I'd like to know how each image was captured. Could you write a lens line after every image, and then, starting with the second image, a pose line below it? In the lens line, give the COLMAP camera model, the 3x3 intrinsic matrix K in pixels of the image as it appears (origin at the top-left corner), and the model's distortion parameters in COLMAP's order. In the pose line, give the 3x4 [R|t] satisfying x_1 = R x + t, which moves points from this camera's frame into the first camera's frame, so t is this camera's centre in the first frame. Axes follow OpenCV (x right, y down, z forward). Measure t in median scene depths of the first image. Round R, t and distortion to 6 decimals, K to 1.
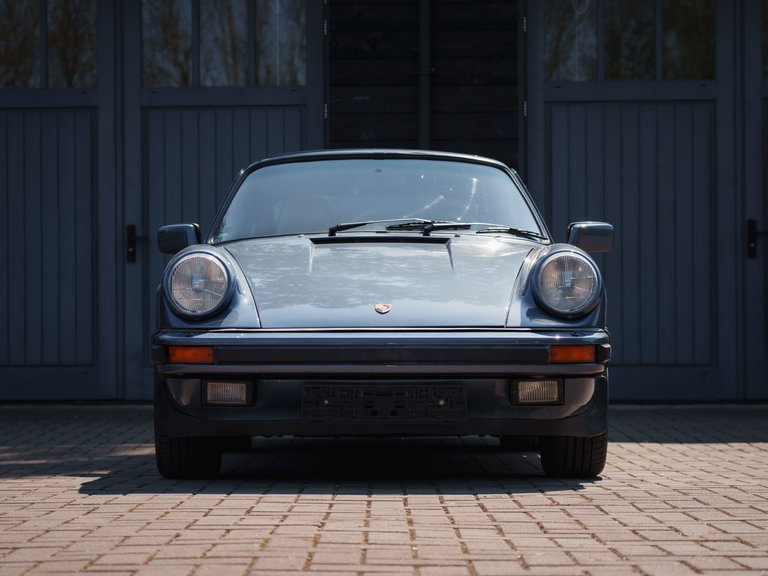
lens RADIAL K [[1565.7, 0, 384.0], [0, 1565.7, 288.0], [0, 0, 1]] dist [-0.034018, -0.110565]
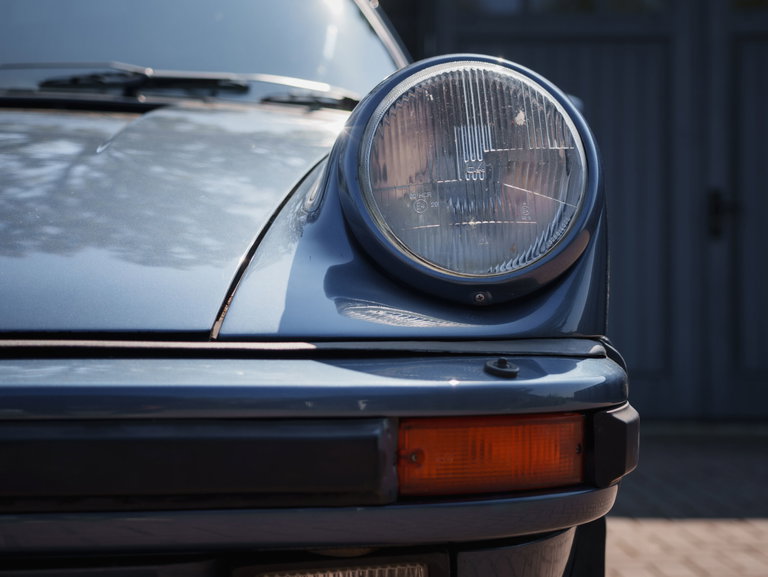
lens RADIAL K [[1253.5, 0, 384.0], [0, 1253.5, 288.5], [0, 0, 1]] dist [0.009632, 0.027961]
pose [[0.999211, 0.009798, 0.038486, 0.094360], [-0.009751, 0.999951, -0.001406, 0.017354], [-0.038498, 0.001030, 0.999258, 0.790127]]
